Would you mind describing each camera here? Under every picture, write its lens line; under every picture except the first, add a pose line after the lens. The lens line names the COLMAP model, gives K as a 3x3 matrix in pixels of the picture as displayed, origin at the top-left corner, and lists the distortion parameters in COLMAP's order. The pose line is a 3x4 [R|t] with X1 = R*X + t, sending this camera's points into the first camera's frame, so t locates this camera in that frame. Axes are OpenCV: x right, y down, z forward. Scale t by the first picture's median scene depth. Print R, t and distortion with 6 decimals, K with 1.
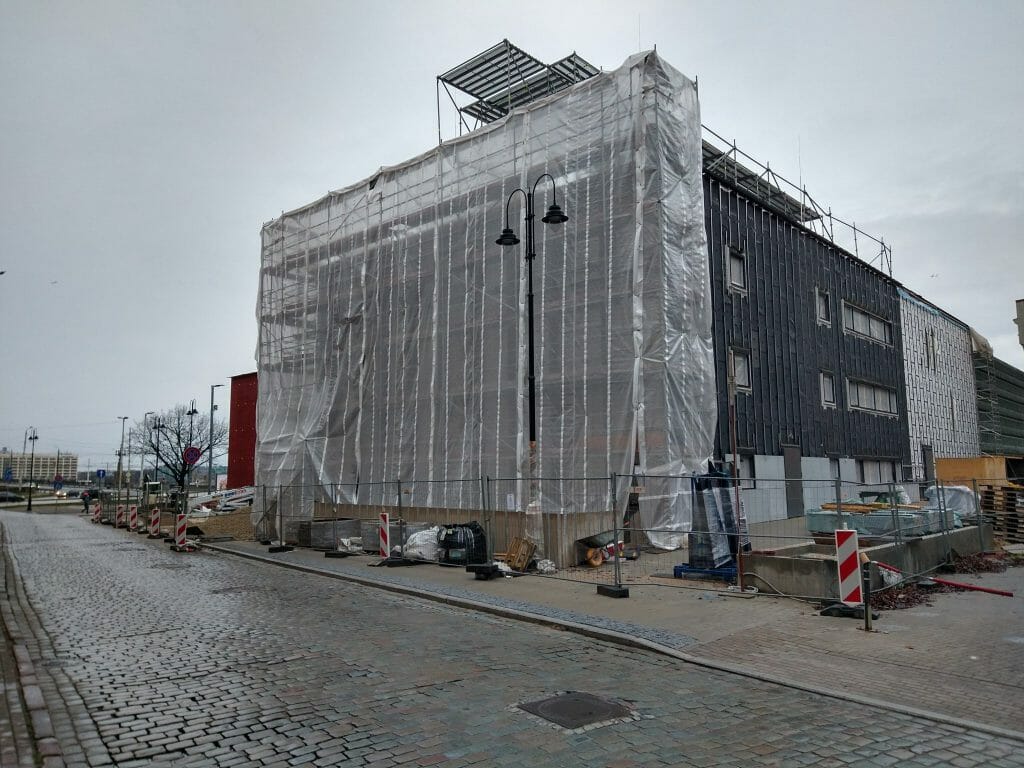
lens RADIAL K [[743.5, 0, 515.9], [0, 743.5, 381.8], [0, 0, 1]] dist [0.182535, -0.201063]
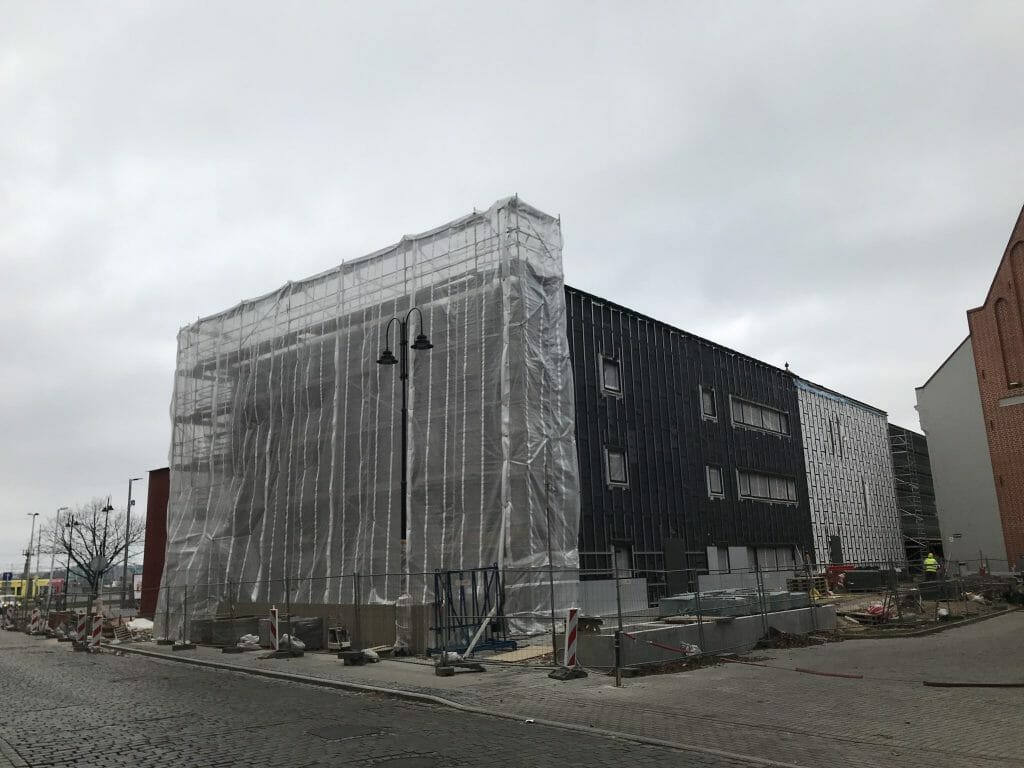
lens RADIAL K [[832.6, 0, 508.5], [0, 832.6, 384.2], [0, 0, 1]] dist [0.103885, -0.115241]
pose [[0.999339, -0.011889, 0.034343, 0.099926], [0.014974, 0.995737, -0.091018, -0.026135], [-0.033115, 0.091472, 0.995257, -0.204115]]
